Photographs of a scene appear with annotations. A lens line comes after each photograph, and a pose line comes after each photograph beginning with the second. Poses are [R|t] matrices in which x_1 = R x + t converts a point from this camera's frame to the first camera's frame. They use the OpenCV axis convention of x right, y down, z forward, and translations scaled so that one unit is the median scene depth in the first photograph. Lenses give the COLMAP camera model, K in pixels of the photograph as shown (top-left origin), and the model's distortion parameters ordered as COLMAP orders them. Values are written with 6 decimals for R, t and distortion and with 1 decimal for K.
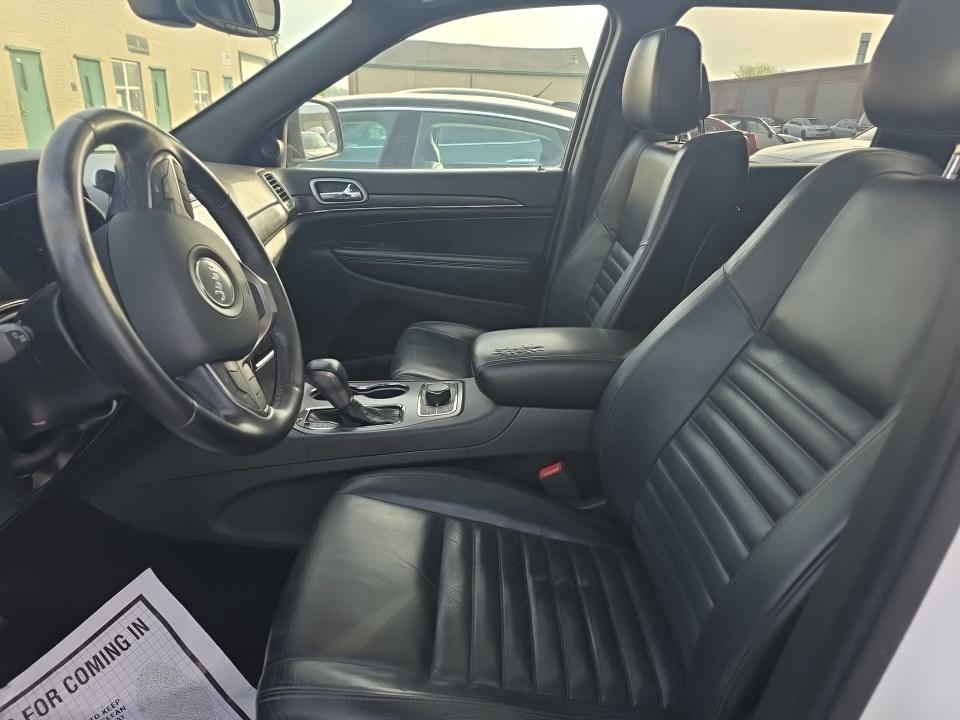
lens RADIAL K [[649.5, 0, 480.0], [0, 649.5, 360.0], [0, 0, 1]] dist [0.050052, -0.040014]
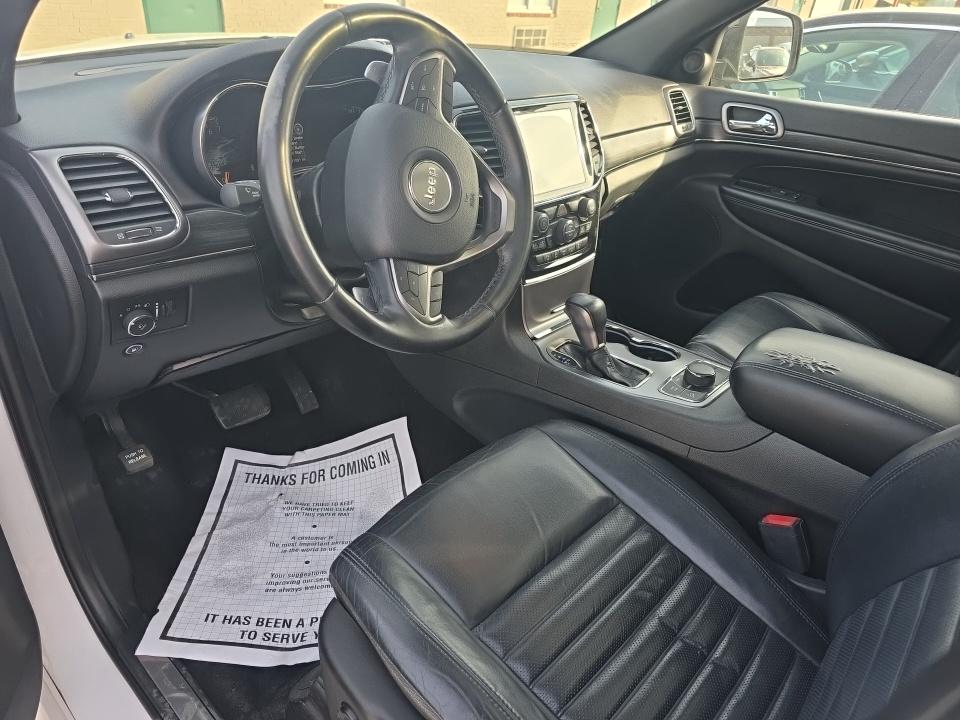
lens RADIAL K [[649.5, 0, 480.0], [0, 649.5, 360.0], [0, 0, 1]] dist [0.050052, -0.040014]
pose [[0.728349, 0.369726, -0.576898, 0.217281], [-0.299768, 0.929021, 0.216933, -0.068422], [0.616156, 0.014933, 0.787483, 0.146256]]
